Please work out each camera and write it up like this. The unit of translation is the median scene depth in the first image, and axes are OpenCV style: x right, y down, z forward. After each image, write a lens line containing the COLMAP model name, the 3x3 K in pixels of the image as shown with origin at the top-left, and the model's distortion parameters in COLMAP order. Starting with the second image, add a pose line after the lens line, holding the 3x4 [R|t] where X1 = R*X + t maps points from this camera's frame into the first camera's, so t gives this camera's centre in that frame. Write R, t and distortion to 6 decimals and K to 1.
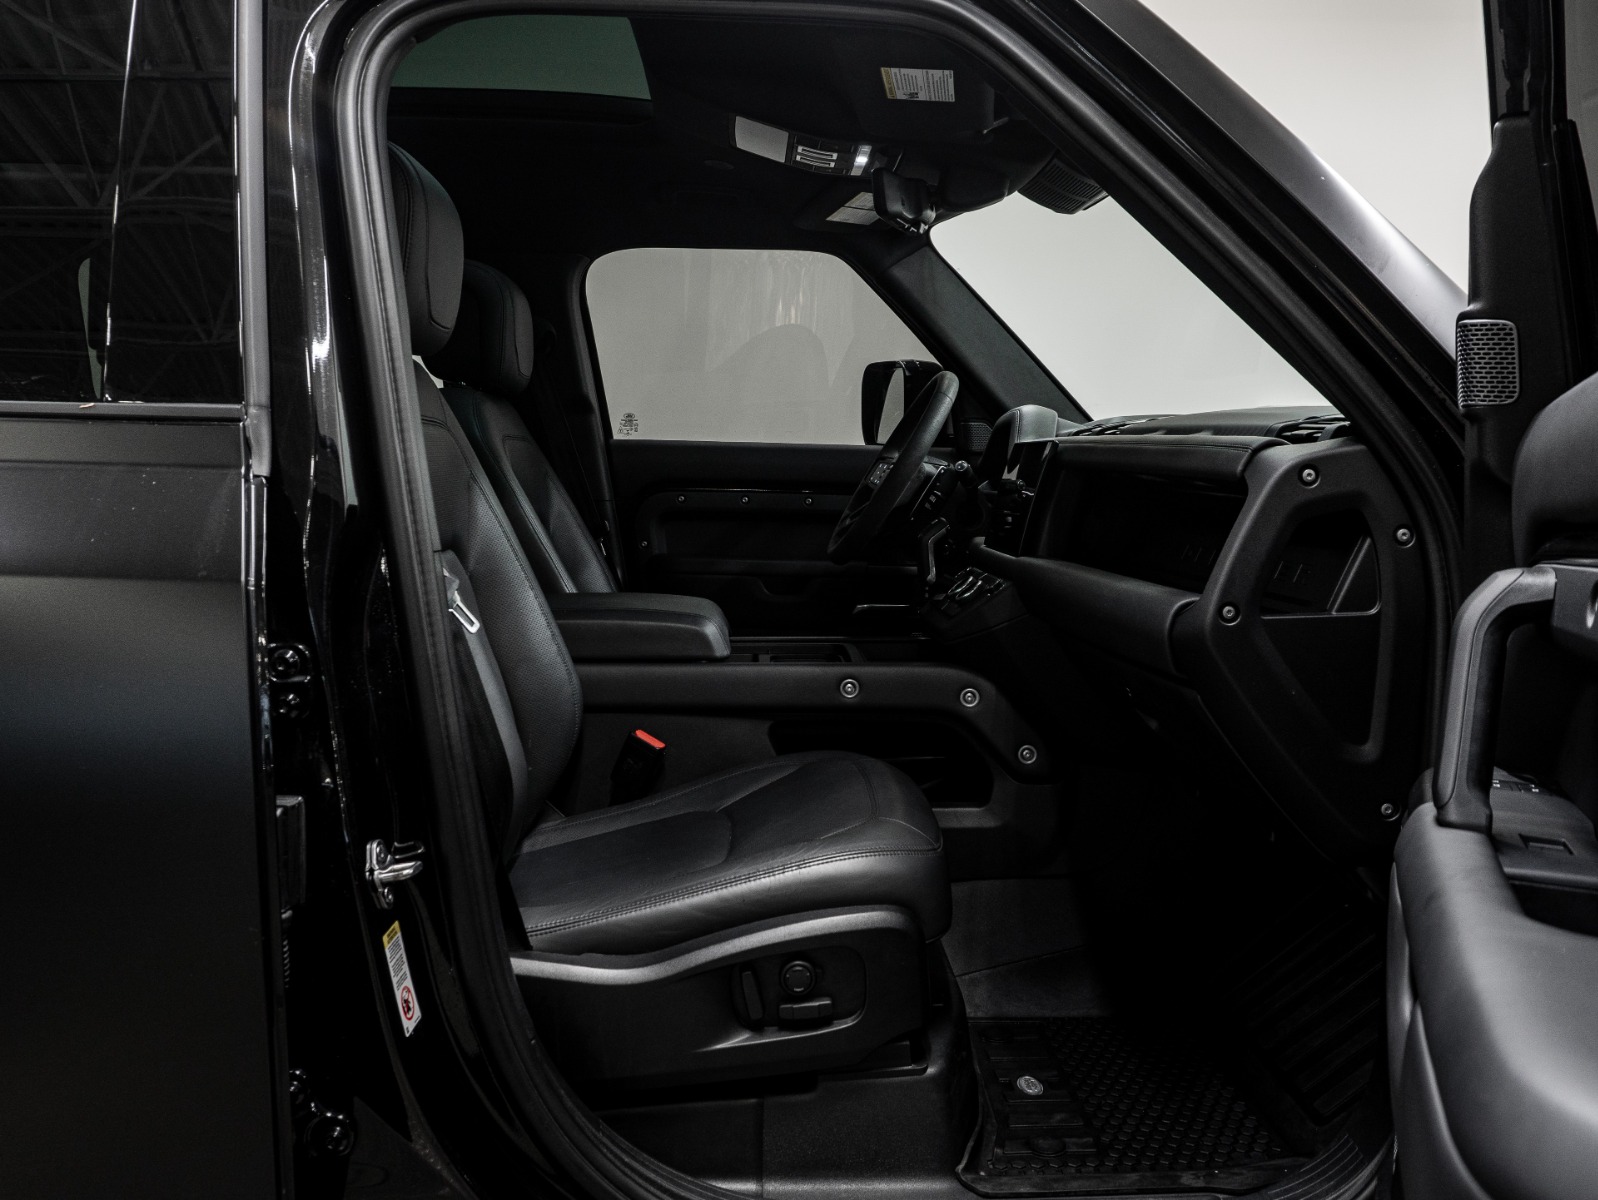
lens RADIAL K [[1324.8, 0, 796.7], [0, 1324.8, 587.4], [0, 0, 1]] dist [-0.016169, -0.002249]
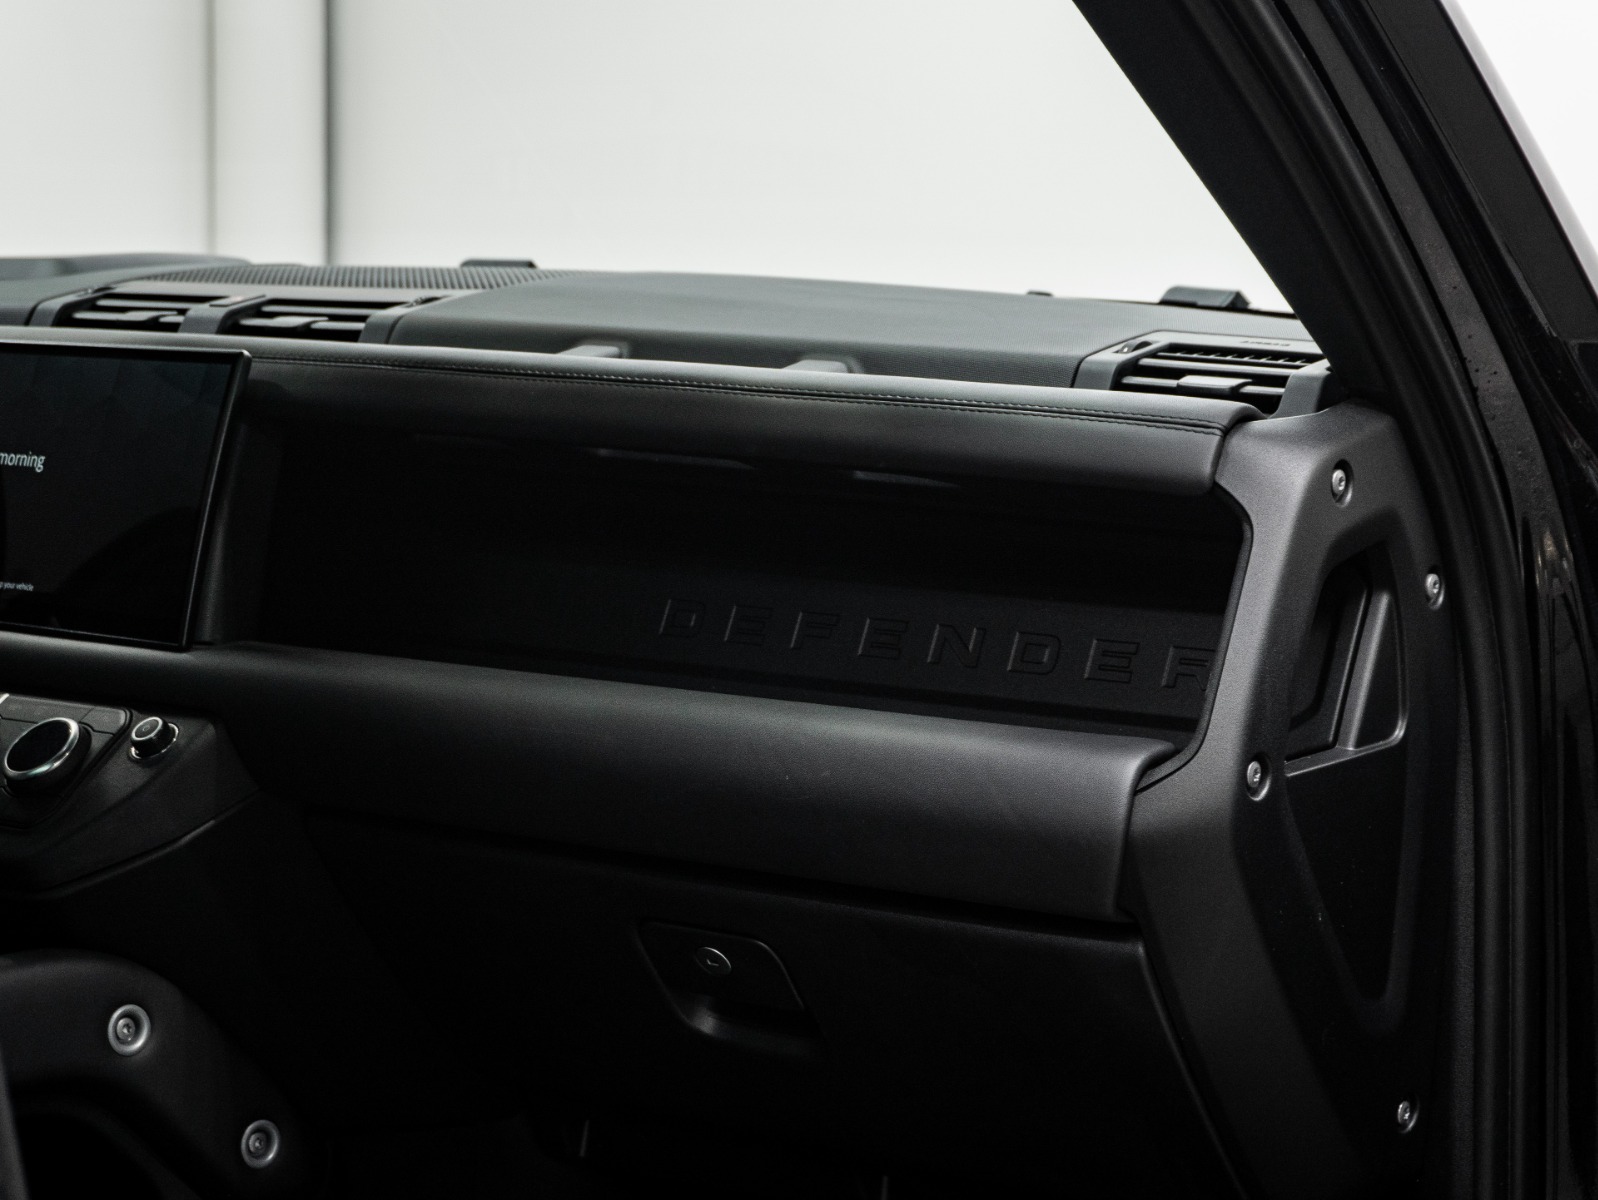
lens RADIAL K [[3146.9, 0, 797.7], [0, 3146.9, 597.7], [0, 0, 1]] dist [0.037520, 0.000000]
pose [[0.633753, -0.082503, 0.769123, -0.640793], [0.062562, 0.996505, 0.055343, -0.116435], [-0.771002, 0.013044, 0.636700, 0.391361]]
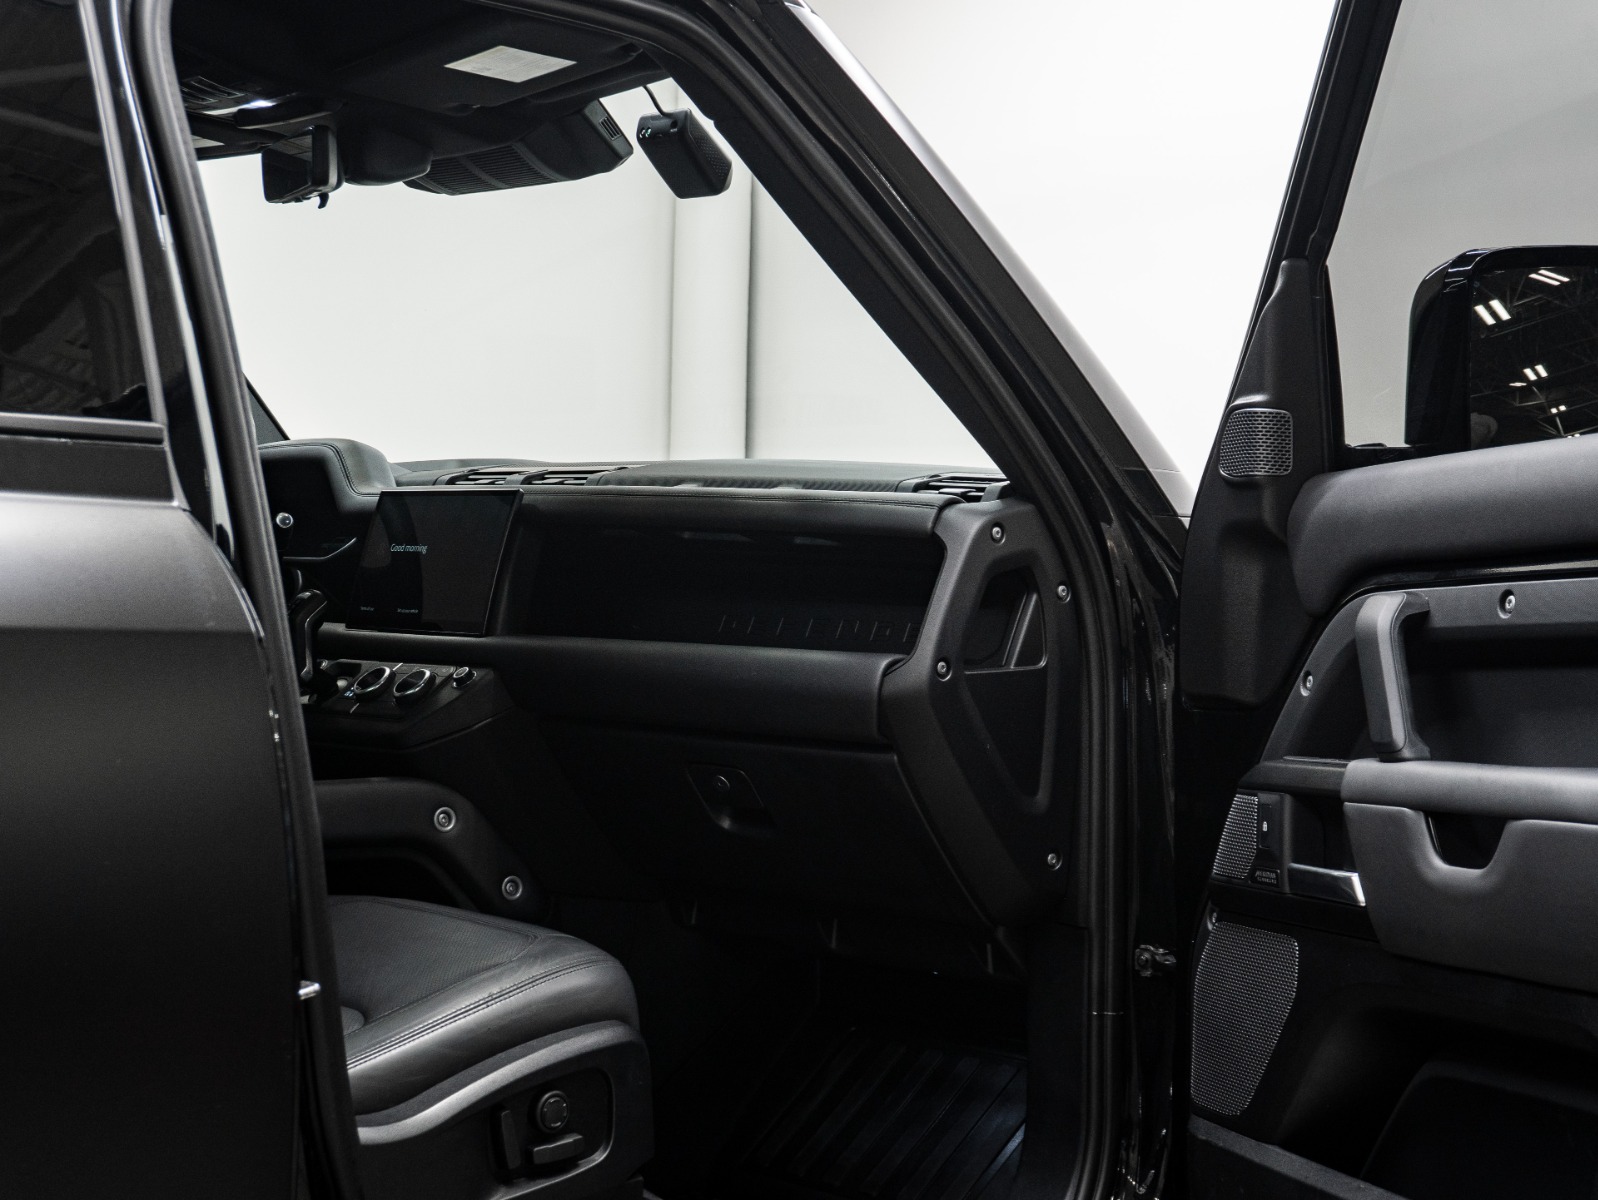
lens RADIAL K [[2565.9, 0, 800.2], [0, 2565.9, 602.2], [0, 0, 1]] dist [-0.043044, 0.000000]
pose [[0.756289, -0.000493, 0.654238, -1.004827], [0.045066, 0.997664, -0.051344, 0.062673], [-0.652684, 0.068315, 0.754544, -0.390001]]
